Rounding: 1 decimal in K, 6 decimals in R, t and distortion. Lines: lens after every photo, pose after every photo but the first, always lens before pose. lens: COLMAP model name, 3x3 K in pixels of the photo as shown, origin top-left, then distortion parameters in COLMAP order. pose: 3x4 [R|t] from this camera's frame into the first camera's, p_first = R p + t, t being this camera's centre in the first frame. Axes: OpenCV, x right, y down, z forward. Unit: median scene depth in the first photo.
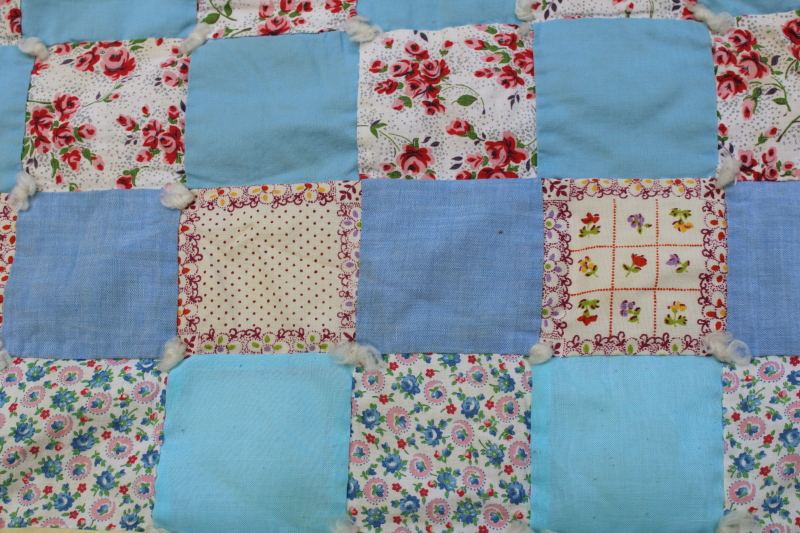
lens RADIAL K [[1180.1, 0, 401.1], [0, 1180.1, 267.8], [0, 0, 1]] dist [-0.032026, 0.000000]
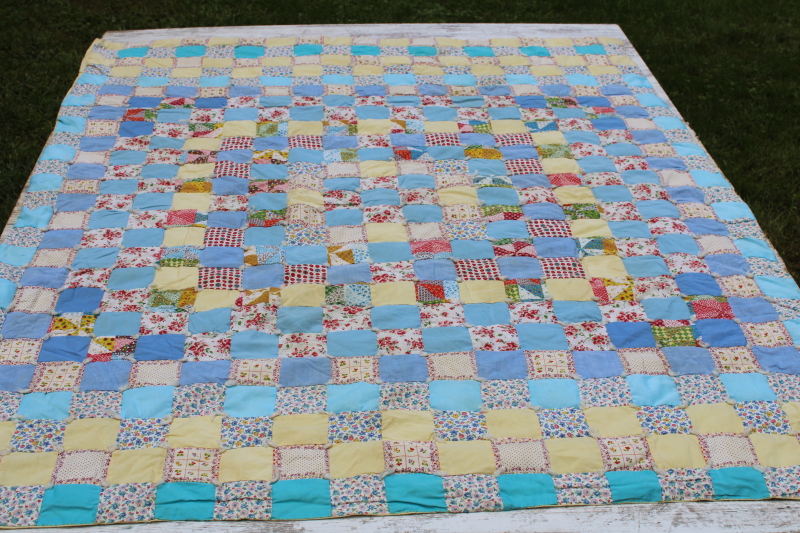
lens RADIAL K [[1180.1, 0, 400.1], [0, 1180.1, 267.1], [0, 0, 1]] dist [-0.032026, 0.000000]
pose [[0.993795, 0.039440, 0.104000, -0.690112], [0.041837, 0.733809, -0.678066, 2.333386], [-0.103059, 0.678210, 0.727606, -1.920655]]
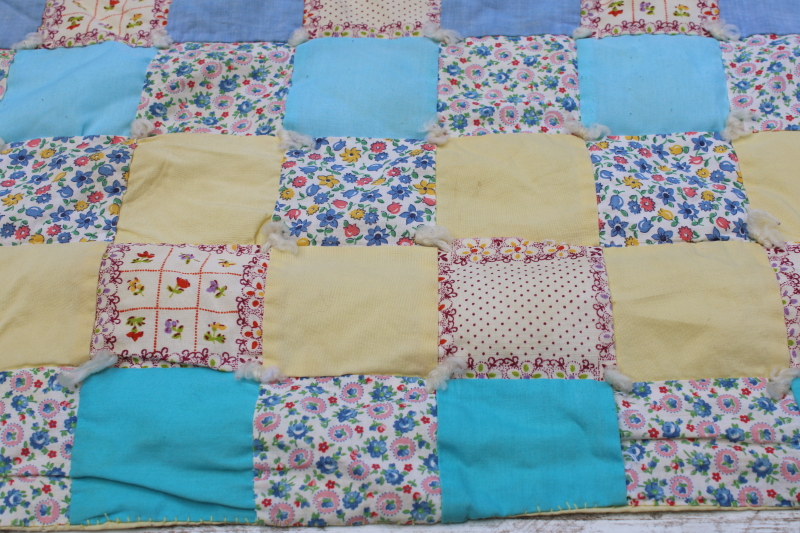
lens RADIAL K [[1180.1, 0, 400.2], [0, 1180.1, 265.2], [0, 0, 1]] dist [-0.032026, 0.000000]
pose [[0.999483, 0.026033, 0.018886, -0.102928], [-0.017351, 0.930890, -0.364887, 0.797848], [-0.027080, 0.364370, 0.930860, -0.126922]]
